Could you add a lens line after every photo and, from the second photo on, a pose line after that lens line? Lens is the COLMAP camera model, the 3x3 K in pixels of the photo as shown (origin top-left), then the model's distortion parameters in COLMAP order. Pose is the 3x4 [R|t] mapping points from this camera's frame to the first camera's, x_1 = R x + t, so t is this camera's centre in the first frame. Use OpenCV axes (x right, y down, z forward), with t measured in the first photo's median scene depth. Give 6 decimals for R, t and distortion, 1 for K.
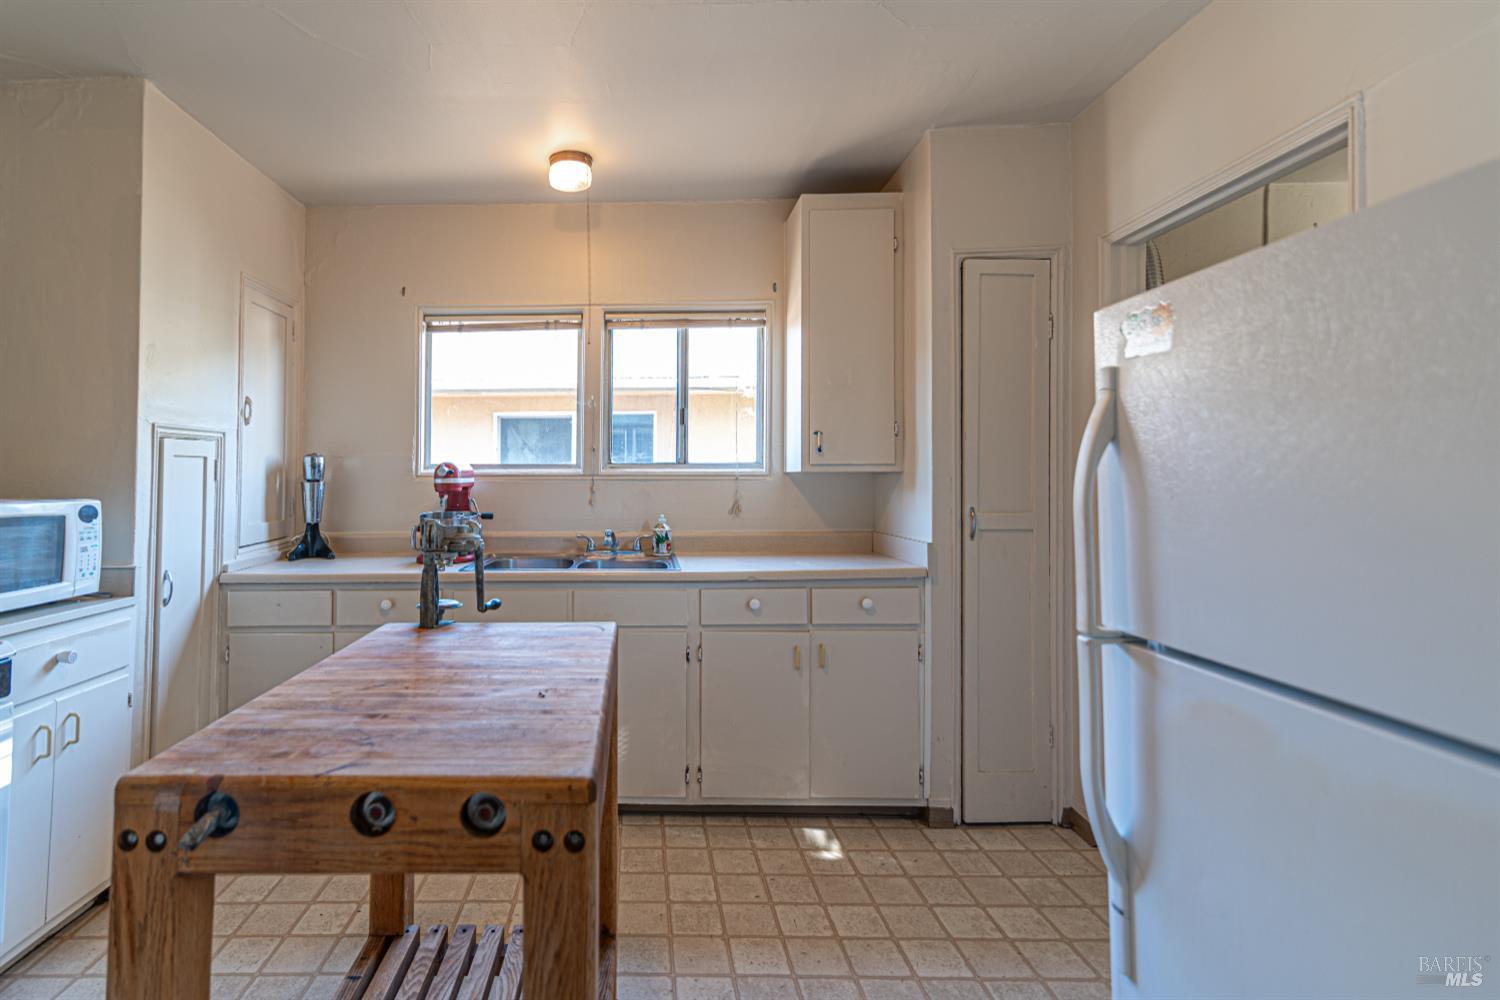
lens RADIAL K [[715.4, 0, 644.1], [0, 715.4, 457.2], [0, 0, 1]] dist [0.000429, -0.000117]
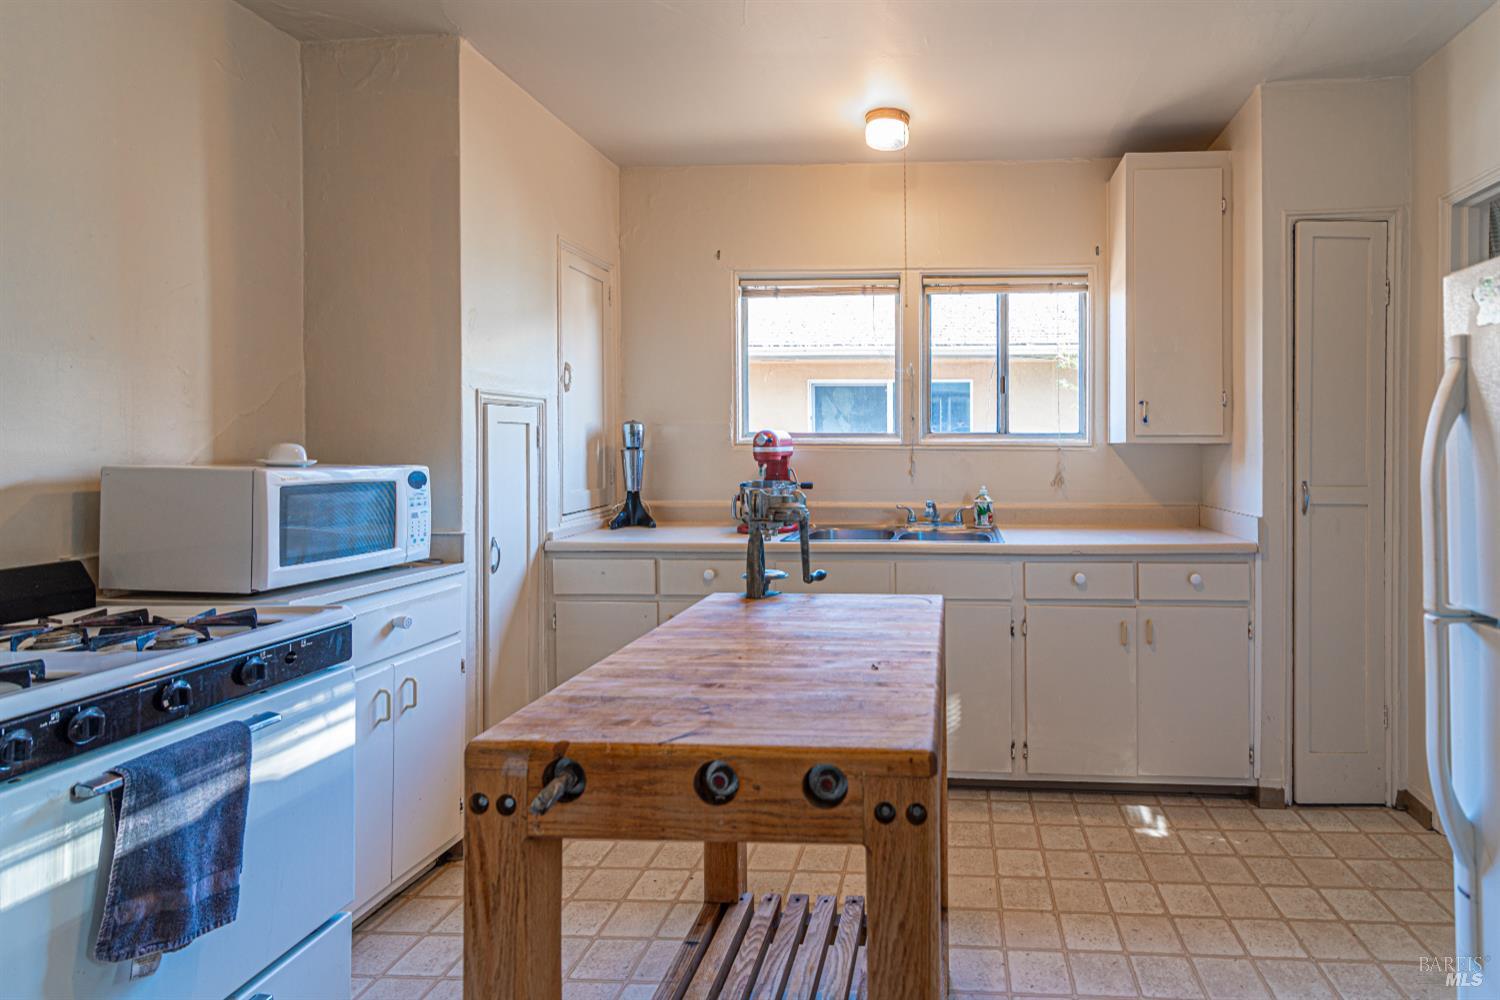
lens RADIAL K [[740.4, 0, 870.6], [0, 740.4, 448.2], [0, 0, 1]] dist [-0.003211, -0.000273]
pose [[0.999637, 0.006855, -0.026062, -0.114830], [-0.006158, 0.999624, 0.026726, 0.003525], [0.026236, -0.026556, 0.999303, -0.009983]]
